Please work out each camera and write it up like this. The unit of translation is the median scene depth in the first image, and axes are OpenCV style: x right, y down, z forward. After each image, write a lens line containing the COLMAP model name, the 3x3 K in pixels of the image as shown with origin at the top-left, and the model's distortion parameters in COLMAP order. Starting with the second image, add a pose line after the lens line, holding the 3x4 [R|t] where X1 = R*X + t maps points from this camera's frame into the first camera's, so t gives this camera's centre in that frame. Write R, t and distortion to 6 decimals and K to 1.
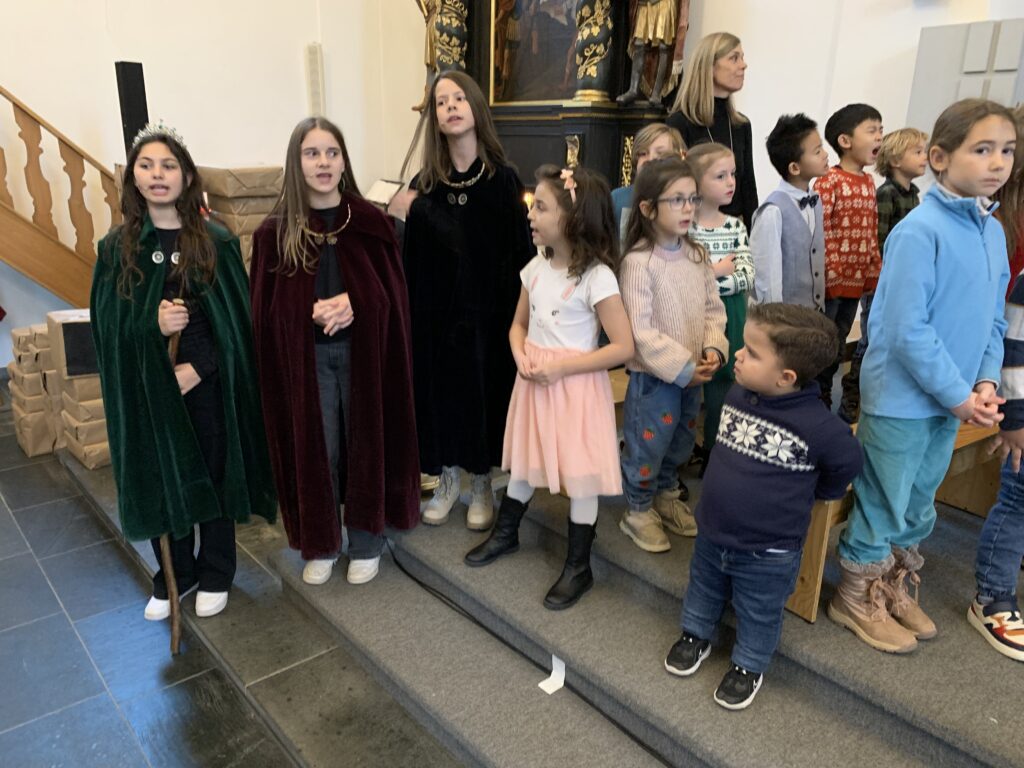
lens RADIAL K [[766.7, 0, 512.0], [0, 766.7, 388.6], [0, 0, 1]] dist [0.025049, 0.002136]
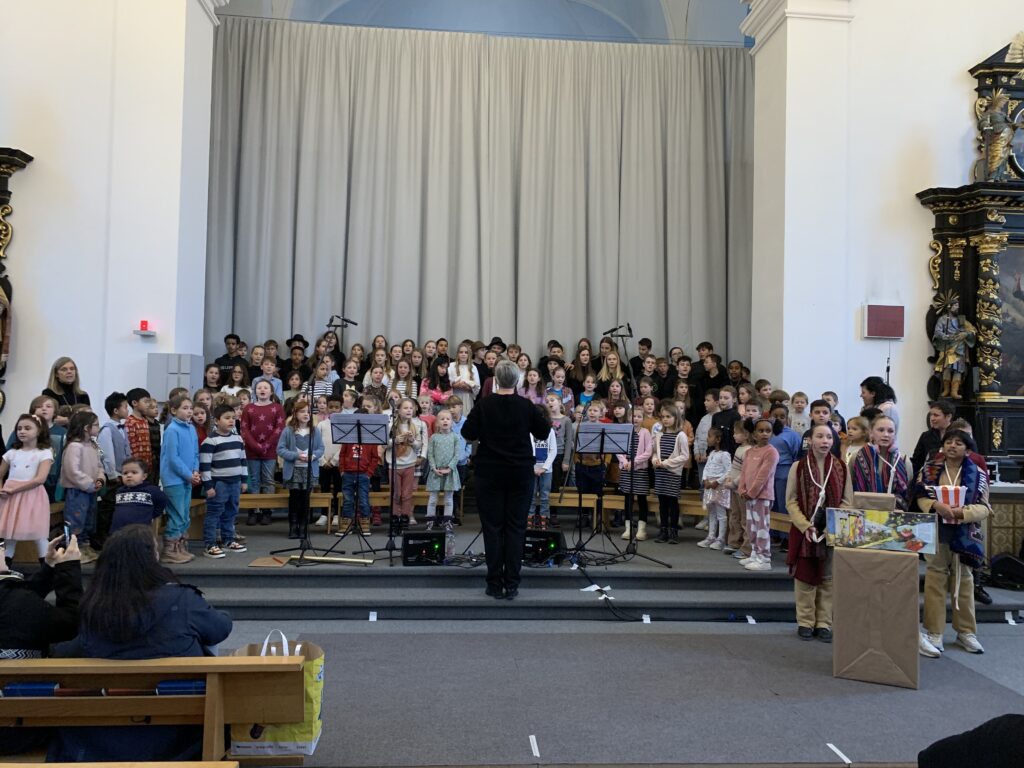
lens RADIAL K [[766.7, 0, 513.5], [0, 766.7, 380.5], [0, 0, 1]] dist [0.025049, 0.002136]
pose [[0.579268, 0.042258, 0.814041, -0.483228], [0.222459, 0.952550, -0.207749, 0.218321], [-0.784194, 0.301433, 0.542382, -0.727512]]
